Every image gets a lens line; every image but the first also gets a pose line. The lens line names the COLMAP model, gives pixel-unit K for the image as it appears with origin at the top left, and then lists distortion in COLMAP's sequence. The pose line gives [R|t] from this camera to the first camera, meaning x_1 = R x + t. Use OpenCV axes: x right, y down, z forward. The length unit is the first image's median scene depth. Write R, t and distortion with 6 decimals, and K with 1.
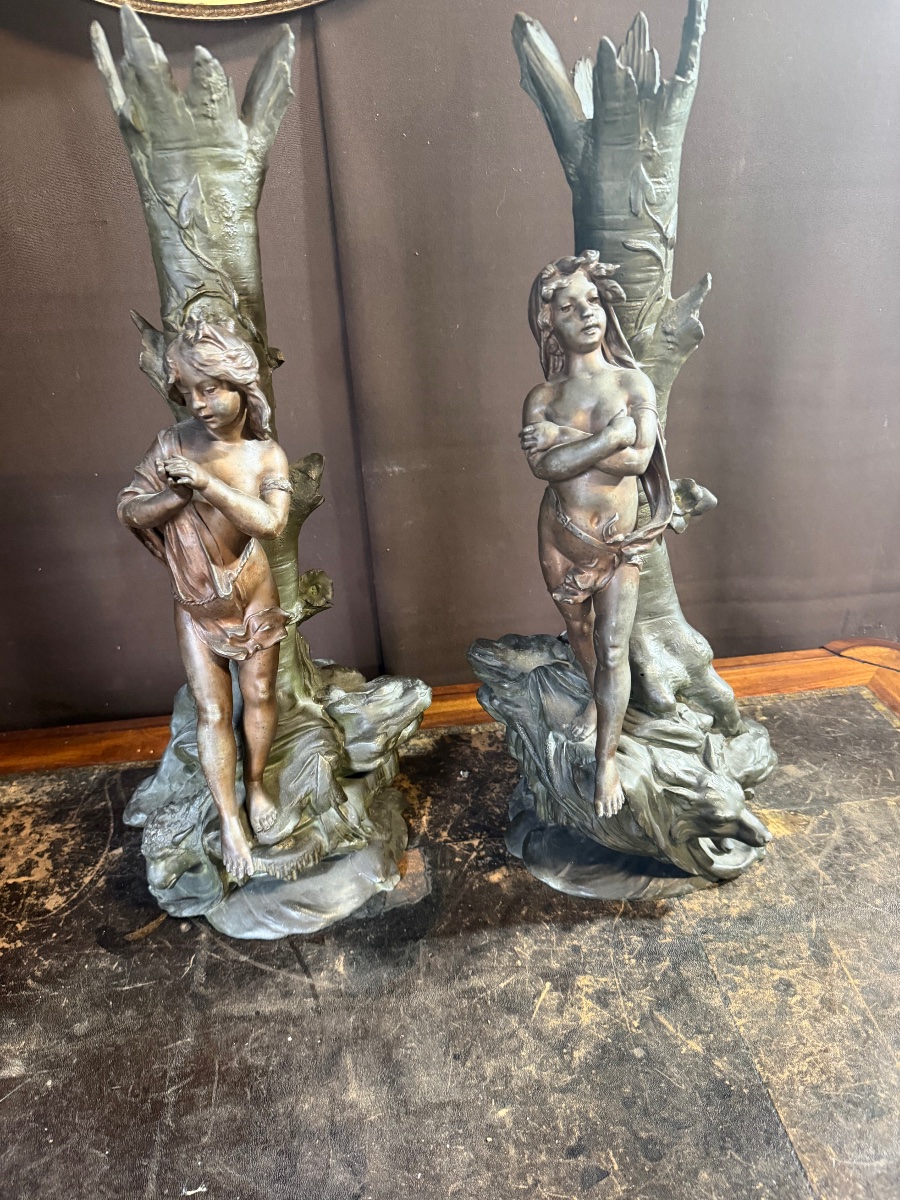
lens RADIAL K [[829.1, 0, 453.2], [0, 829.1, 612.6], [0, 0, 1]] dist [-0.001411, -0.004773]
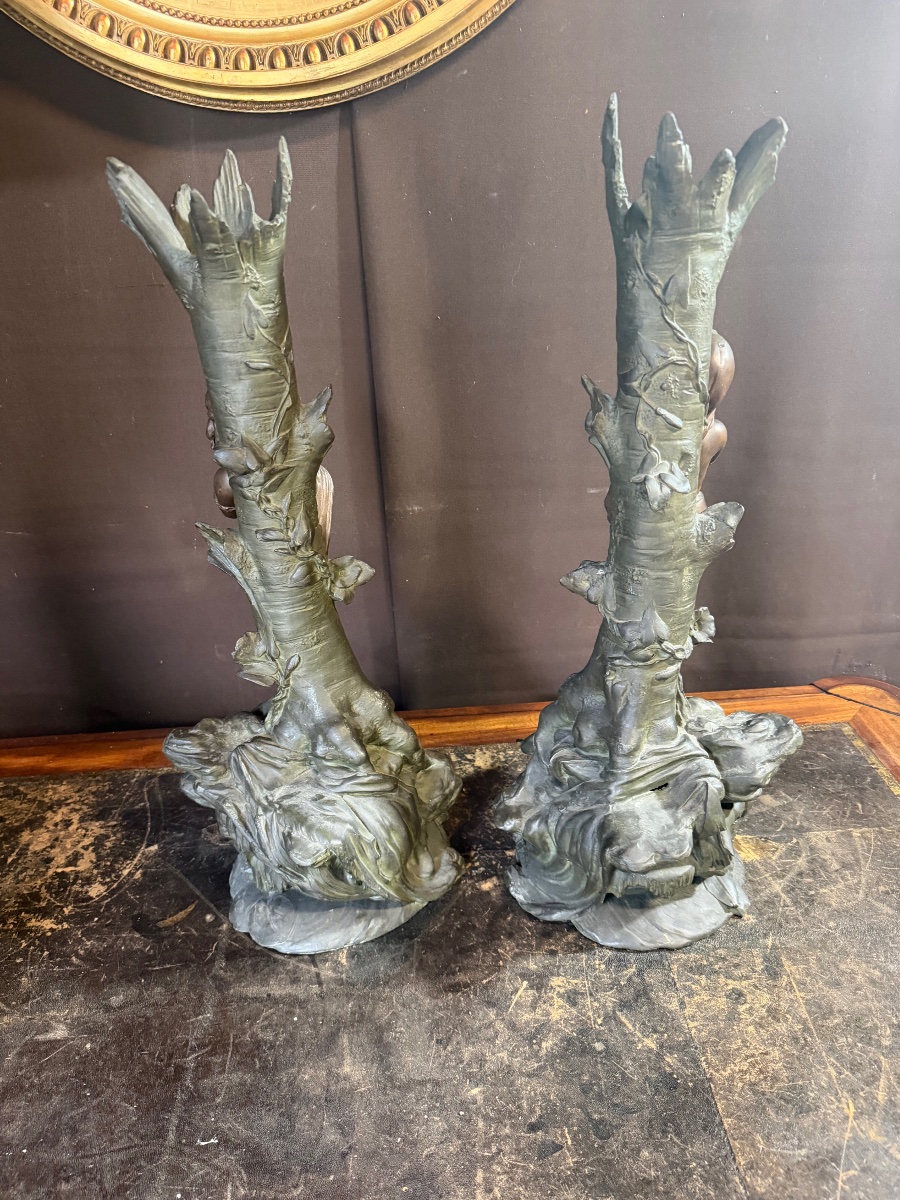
lens RADIAL K [[829.1, 0, 453.2], [0, 829.1, 612.6], [0, 0, 1]] dist [-0.001411, -0.004773]
pose [[0.998463, 0.030645, -0.046170, 0.054551], [-0.031170, 0.999457, -0.010685, -0.039592], [0.045818, 0.012108, 0.998876, -0.136125]]
